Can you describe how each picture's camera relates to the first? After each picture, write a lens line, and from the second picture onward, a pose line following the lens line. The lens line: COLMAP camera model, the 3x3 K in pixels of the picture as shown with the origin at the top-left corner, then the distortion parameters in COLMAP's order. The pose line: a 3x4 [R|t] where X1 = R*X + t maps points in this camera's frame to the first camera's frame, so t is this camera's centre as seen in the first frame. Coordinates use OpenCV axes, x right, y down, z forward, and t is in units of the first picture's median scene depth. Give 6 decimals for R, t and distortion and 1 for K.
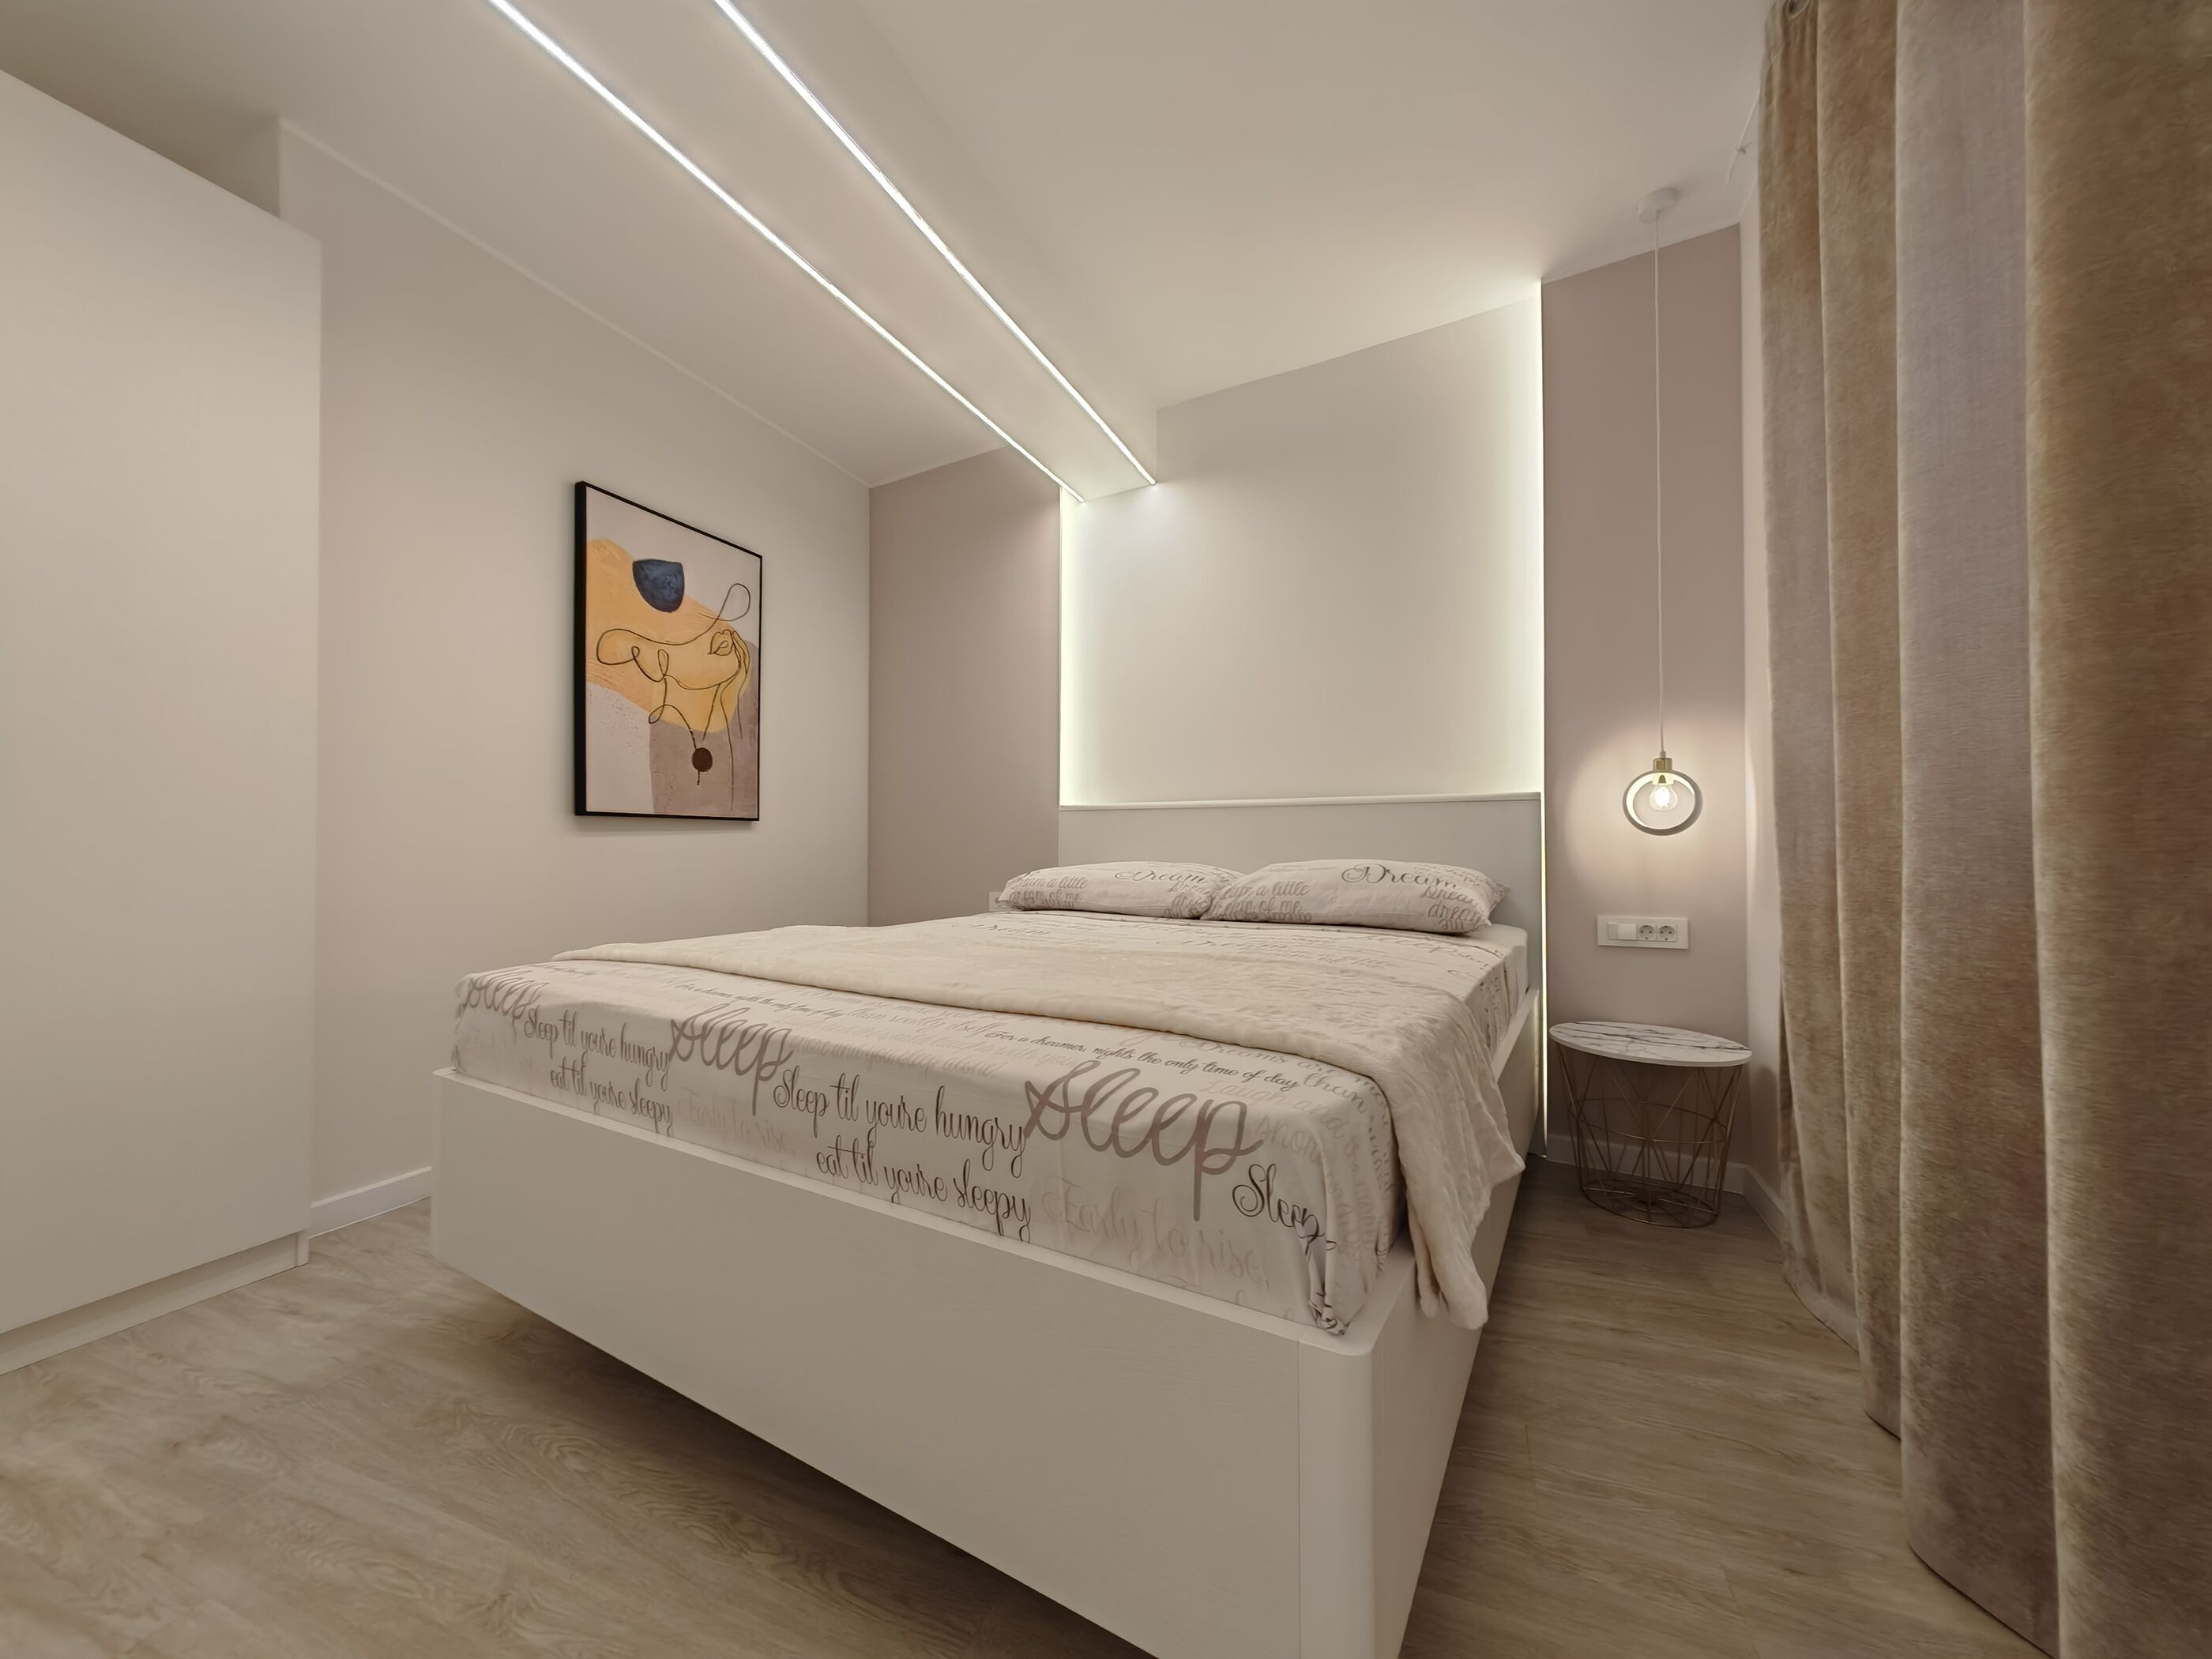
lens RADIAL K [[833.8, 0, 1105.1], [0, 833.8, 831.3], [0, 0, 1]] dist [0.003679, -0.000555]
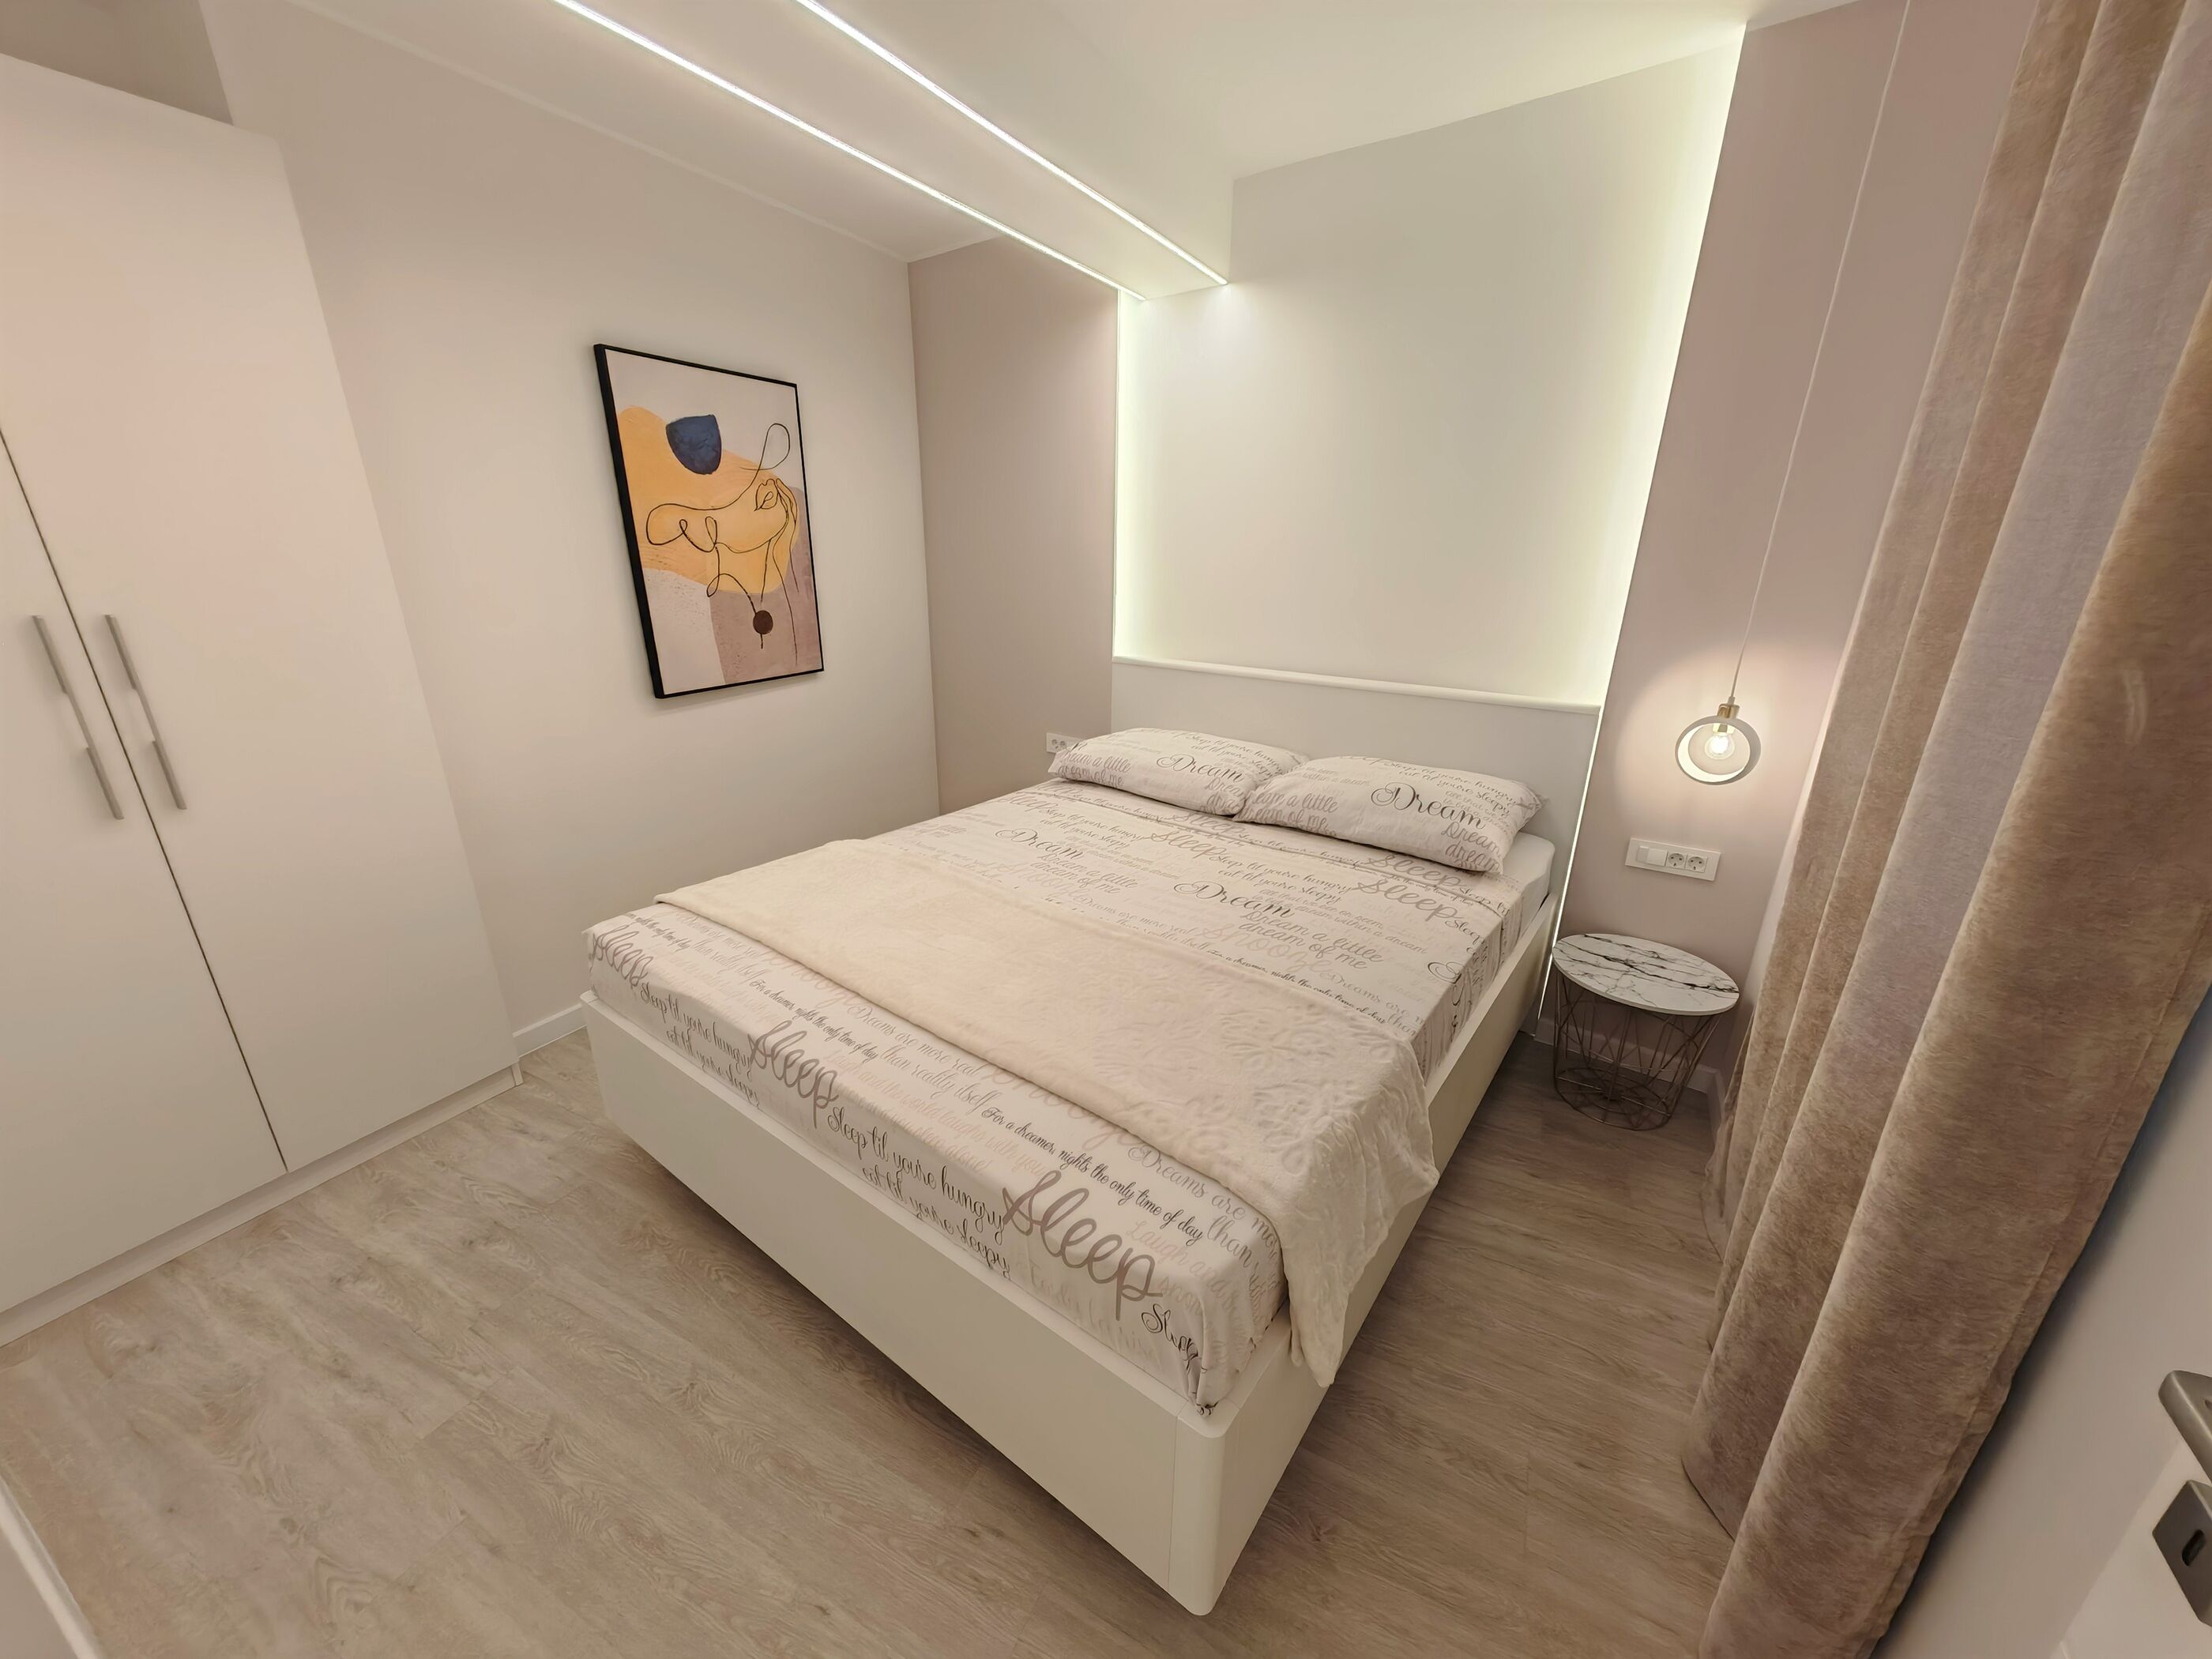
lens RADIAL K [[836.5, 0, 1106.0], [0, 836.5, 829.5], [0, 0, 1]] dist [0.000672, 0.001081]
pose [[0.994134, 0.043851, -0.098871, 0.093761], [-0.007504, 0.939886, 0.341405, -0.373027], [0.107898, -0.338660, 0.934702, -0.007467]]
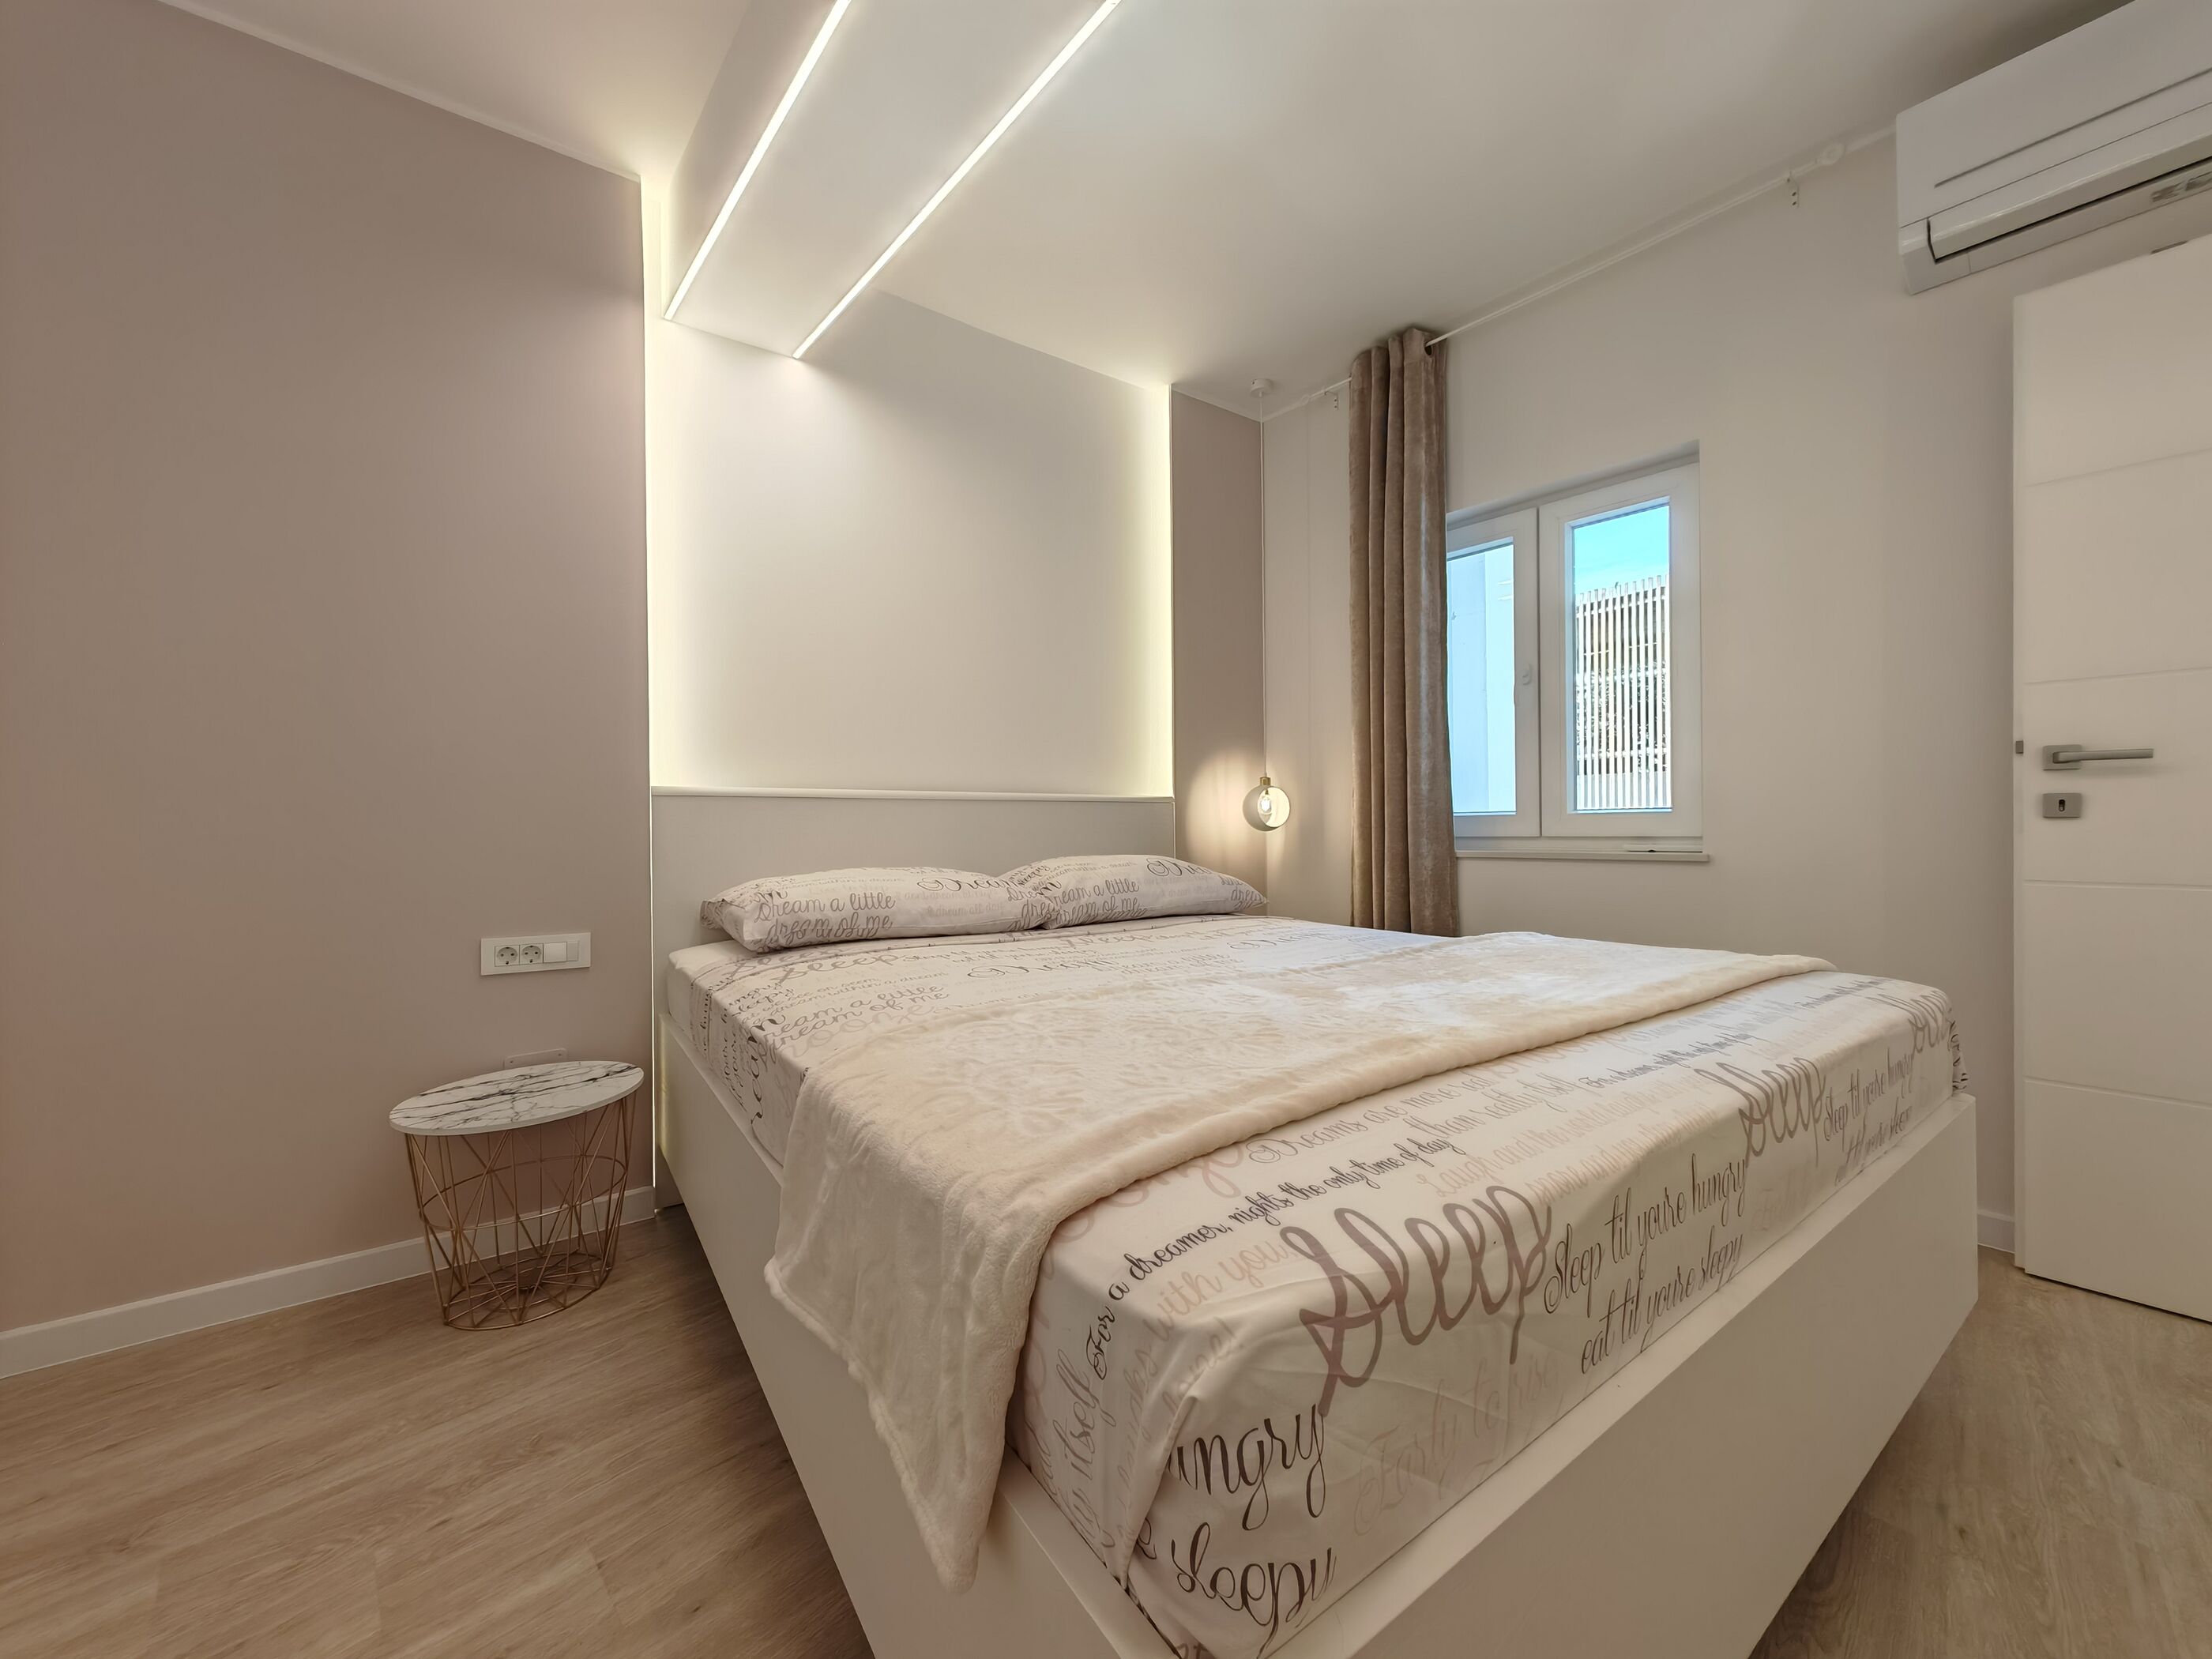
lens RADIAL K [[833.8, 0, 1105.1], [0, 833.8, 831.3], [0, 0, 1]] dist [0.003679, -0.000555]
pose [[0.409253, -0.004590, 0.912409, -1.030581], [-0.003771, 0.999970, 0.006722, -0.005695], [-0.912413, -0.006191, 0.409224, 0.904069]]
